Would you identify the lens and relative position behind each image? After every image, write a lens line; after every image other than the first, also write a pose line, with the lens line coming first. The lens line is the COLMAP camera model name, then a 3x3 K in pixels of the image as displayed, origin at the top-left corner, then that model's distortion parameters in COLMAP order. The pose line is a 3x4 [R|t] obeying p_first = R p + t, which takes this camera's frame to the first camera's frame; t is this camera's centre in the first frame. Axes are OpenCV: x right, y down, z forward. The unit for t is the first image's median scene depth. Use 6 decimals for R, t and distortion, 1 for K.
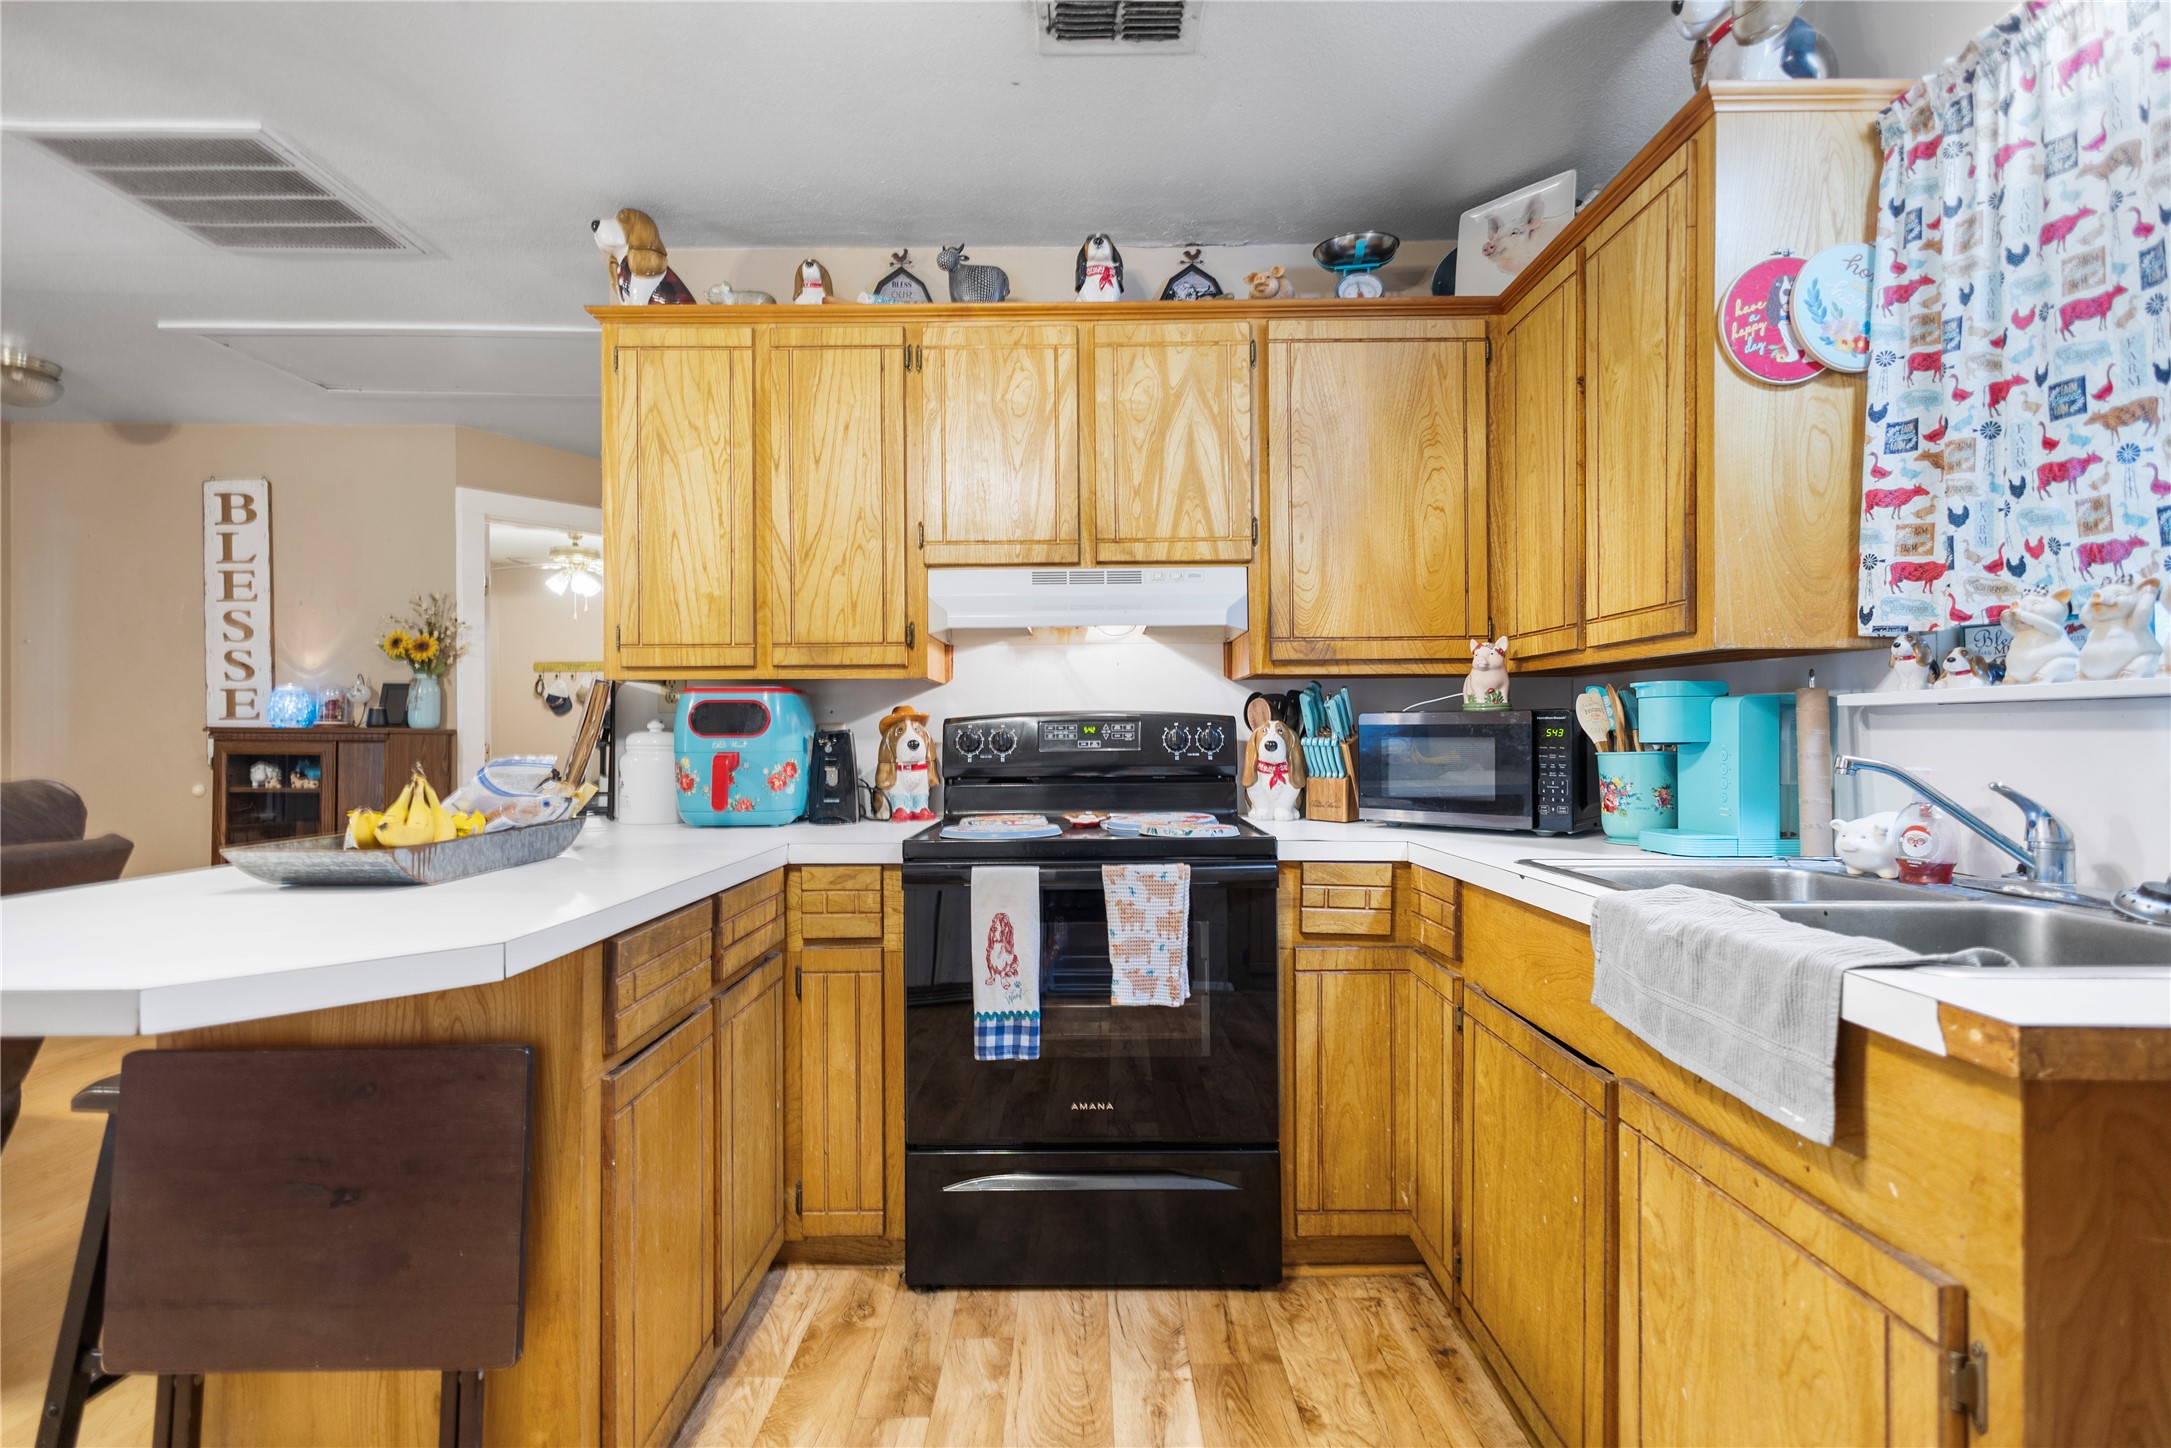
lens RADIAL K [[1013.2, 0, 1085.5], [0, 1013.2, 724.0], [0, 0, 1]] dist [0.003047, -0.000609]
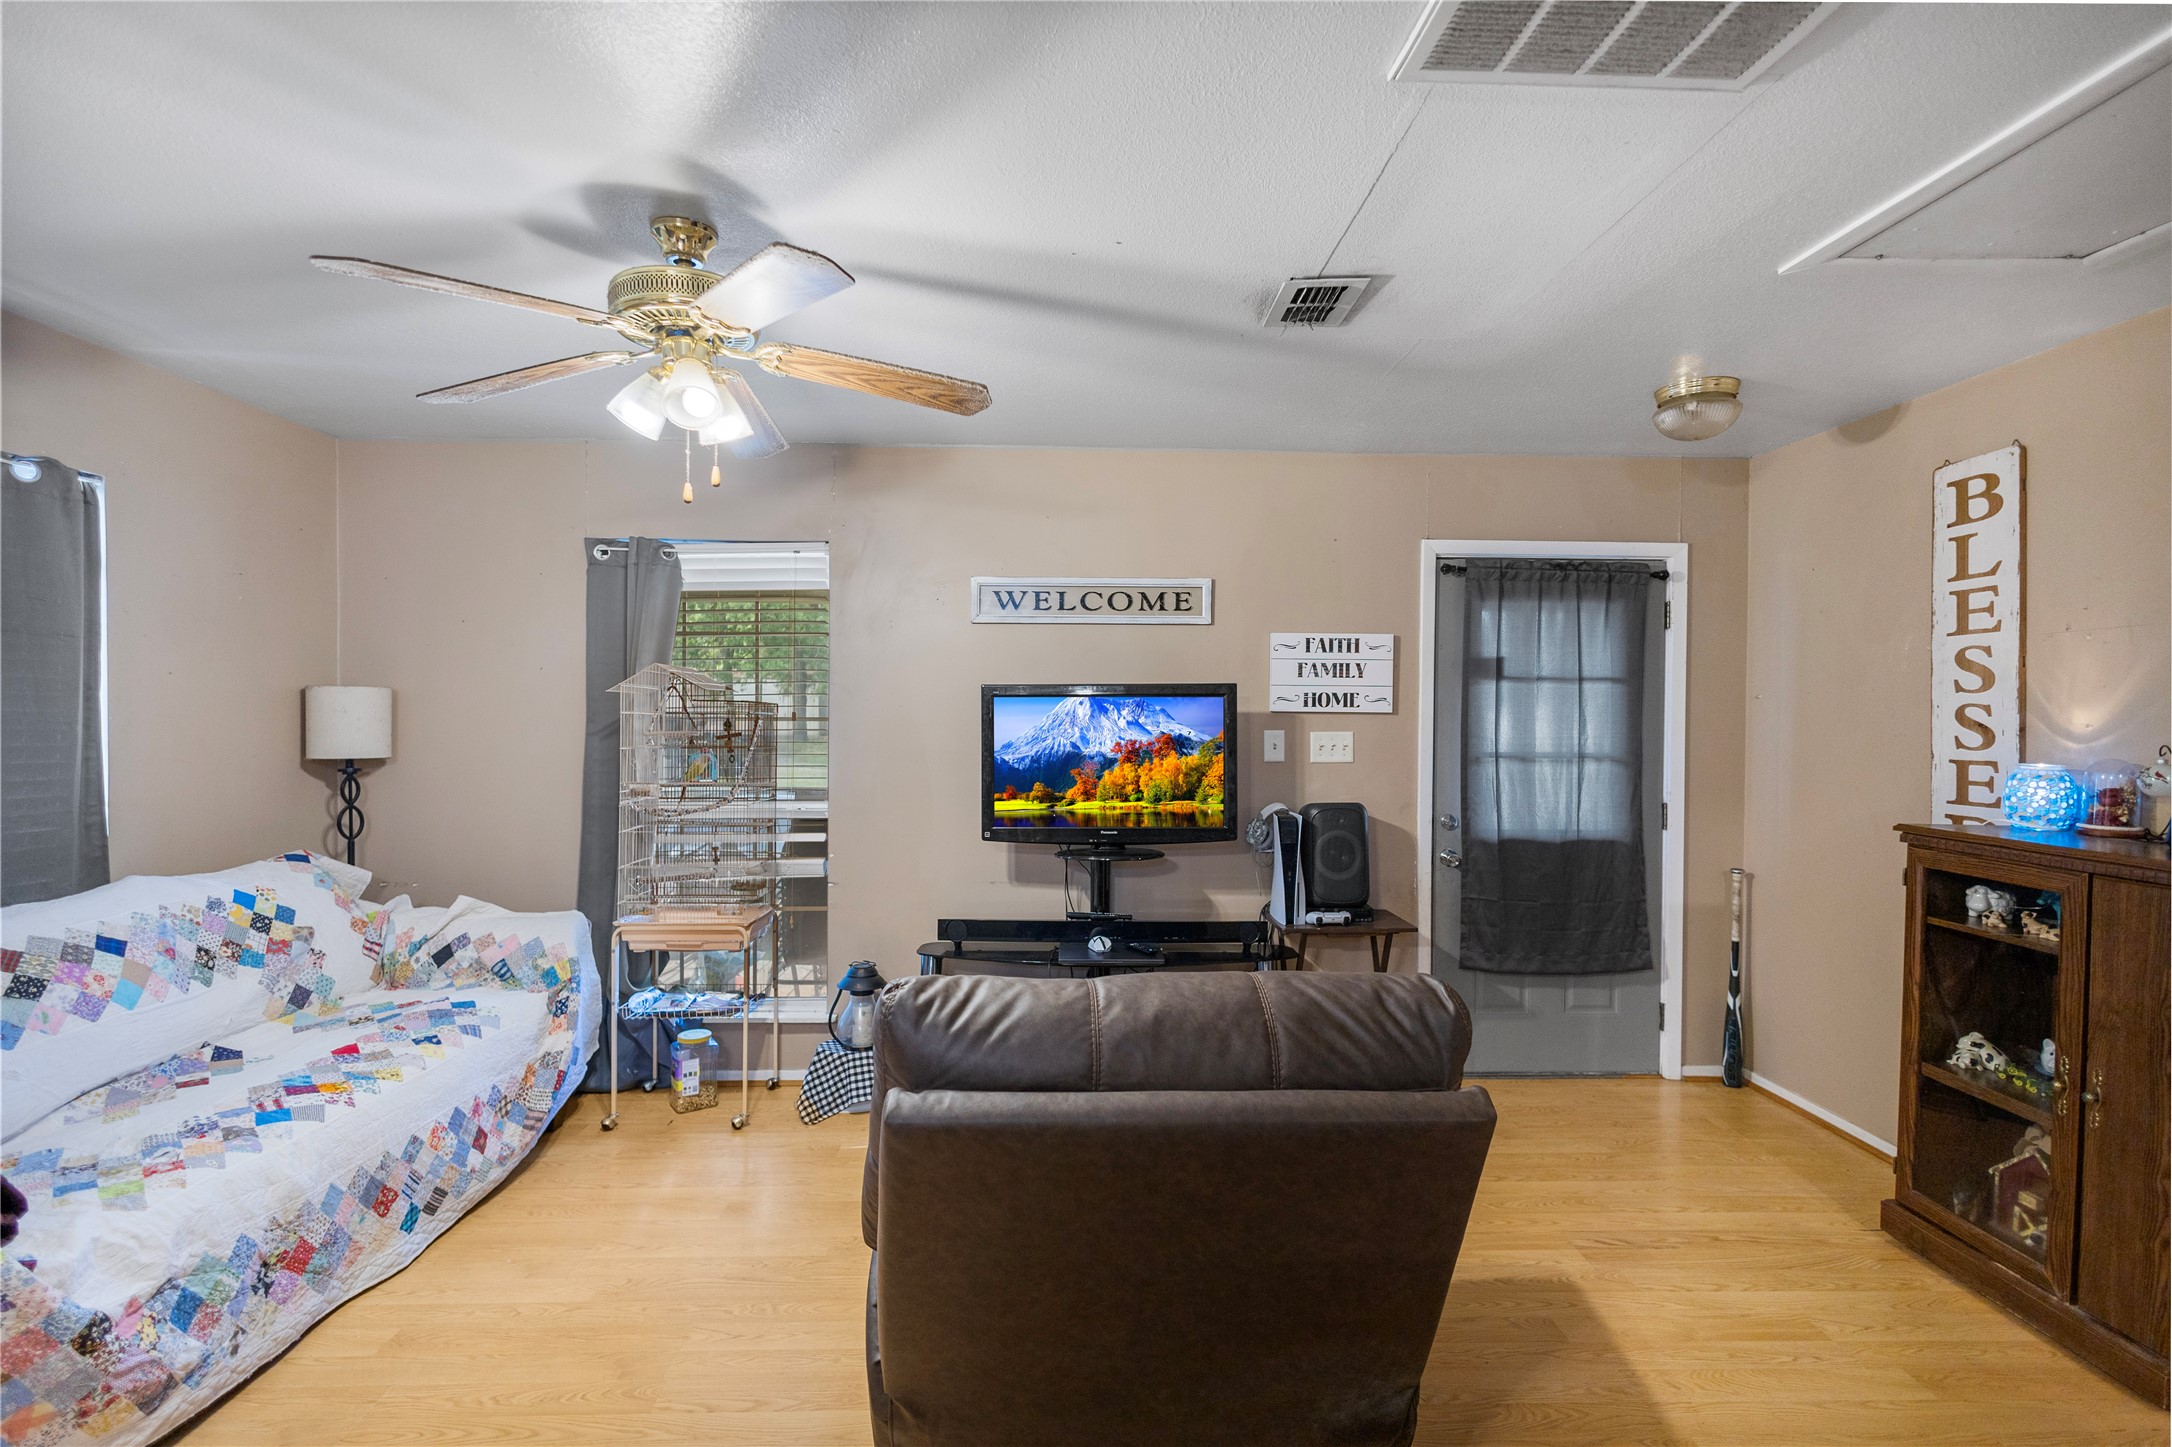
lens RADIAL K [[1013.7, 0, 1086.0], [0, 1013.7, 723.5], [0, 0, 1]] dist [0.003047, -0.000609]
pose [[0.039638, 0.012905, -0.999131, -0.170406], [-0.000286, 0.999917, 0.012904, -0.068816], [0.999214, -0.000226, 0.039638, 0.371705]]
